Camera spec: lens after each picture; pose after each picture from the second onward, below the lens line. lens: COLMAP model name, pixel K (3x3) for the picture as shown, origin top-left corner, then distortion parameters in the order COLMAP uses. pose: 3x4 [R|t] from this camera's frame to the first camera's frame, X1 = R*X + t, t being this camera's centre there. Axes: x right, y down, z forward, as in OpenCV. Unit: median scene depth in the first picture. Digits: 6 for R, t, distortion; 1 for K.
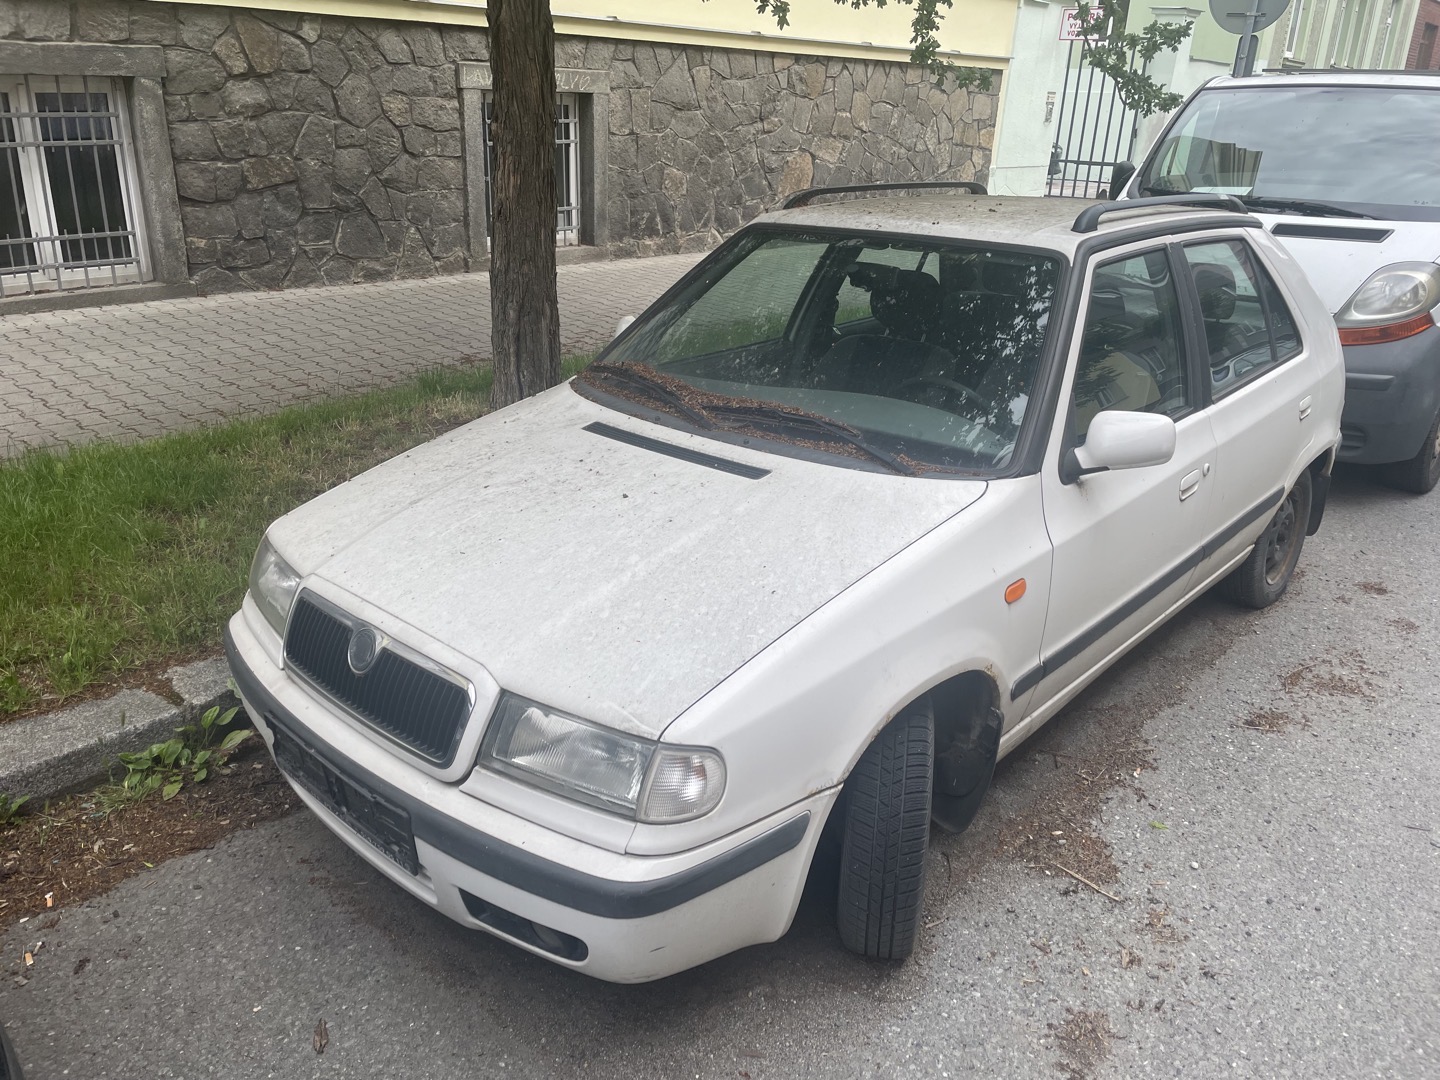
lens RADIAL K [[1090.2, 0, 731.9], [0, 1090.2, 531.3], [0, 0, 1]] dist [0.097023, -0.132764]
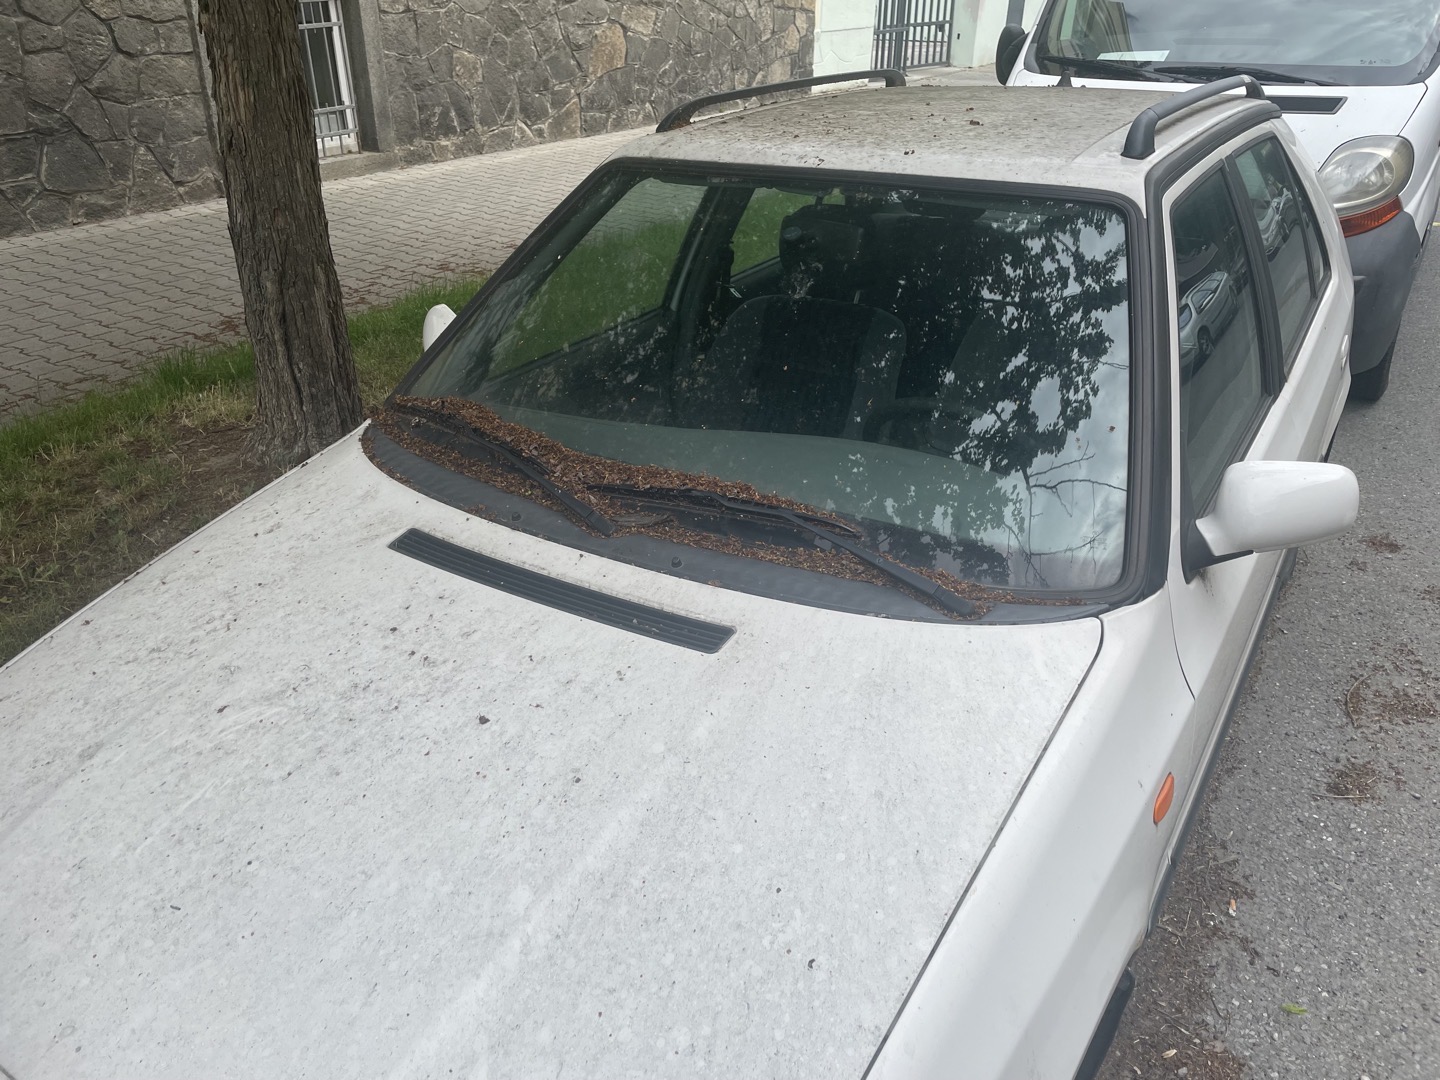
lens RADIAL K [[1090.2, 0, 731.9], [0, 1090.2, 531.3], [0, 0, 1]] dist [0.097023, -0.132764]
pose [[0.984206, -0.110223, 0.138524, -0.017887], [0.095378, 0.989389, 0.109599, -0.076974], [-0.149135, -0.094656, 0.984276, 0.195057]]
